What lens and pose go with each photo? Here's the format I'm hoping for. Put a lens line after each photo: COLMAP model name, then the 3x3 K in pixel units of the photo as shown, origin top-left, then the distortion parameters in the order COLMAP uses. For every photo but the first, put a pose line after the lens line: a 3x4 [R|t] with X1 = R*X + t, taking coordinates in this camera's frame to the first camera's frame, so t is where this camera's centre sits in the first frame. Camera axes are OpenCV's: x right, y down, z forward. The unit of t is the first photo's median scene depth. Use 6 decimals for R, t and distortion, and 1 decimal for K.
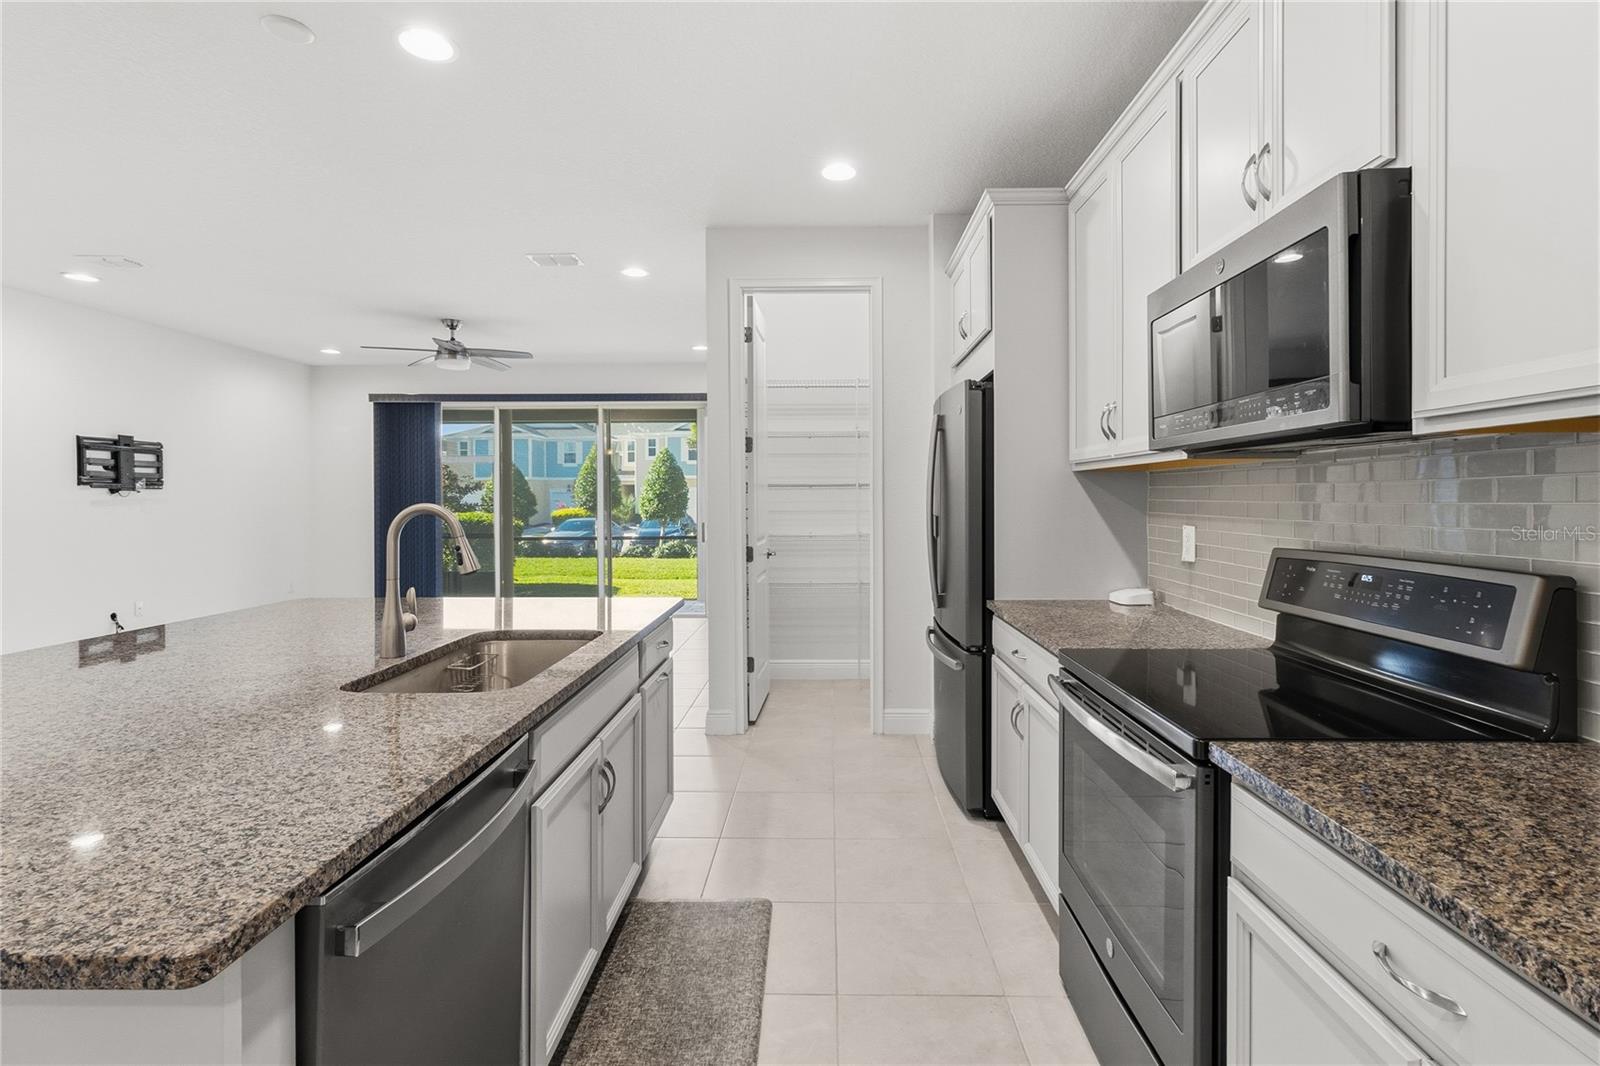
lens RADIAL K [[733.1, 0, 821.6], [0, 733.1, 503.0], [0, 0, 1]] dist [-0.002417, -0.000293]
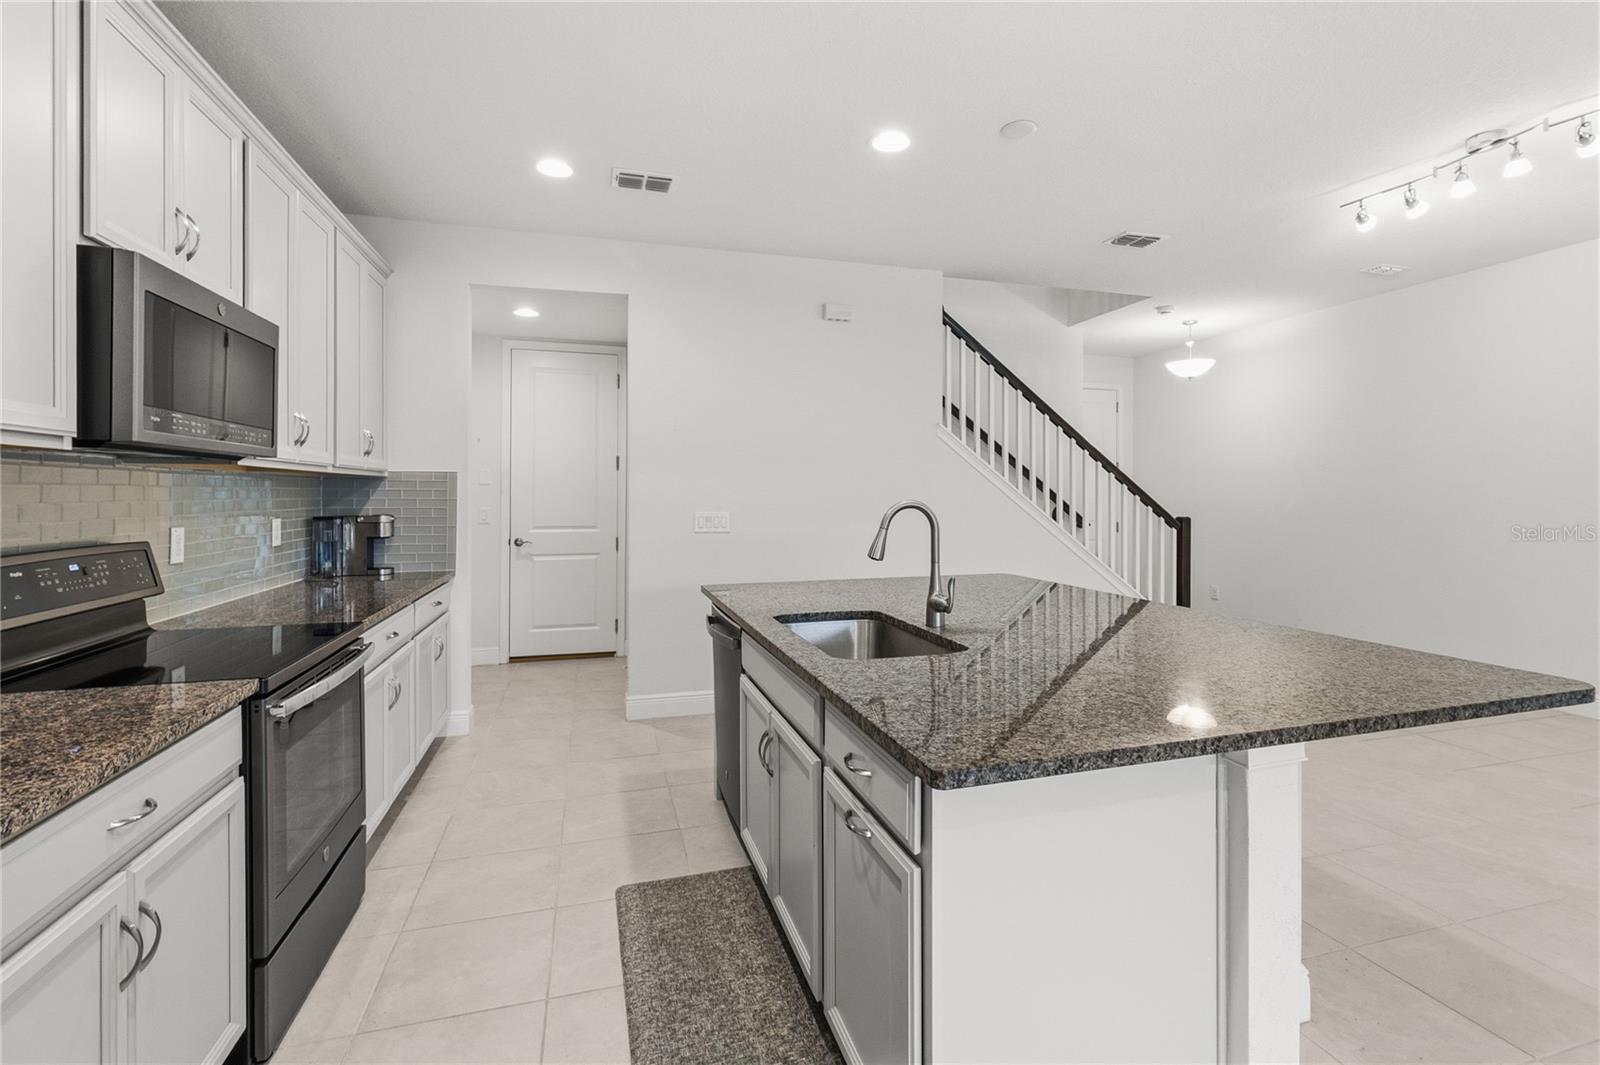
lens RADIAL K [[736.7, 0, 814.2], [0, 736.7, 501.7], [0, 0, 1]] dist [0.001739, 0.000165]
pose [[-0.955922, 0.007628, -0.293521, -0.017490], [0.002865, 0.999857, 0.016654, -0.007726], [0.293606, 0.015079, -0.955808, 0.978843]]
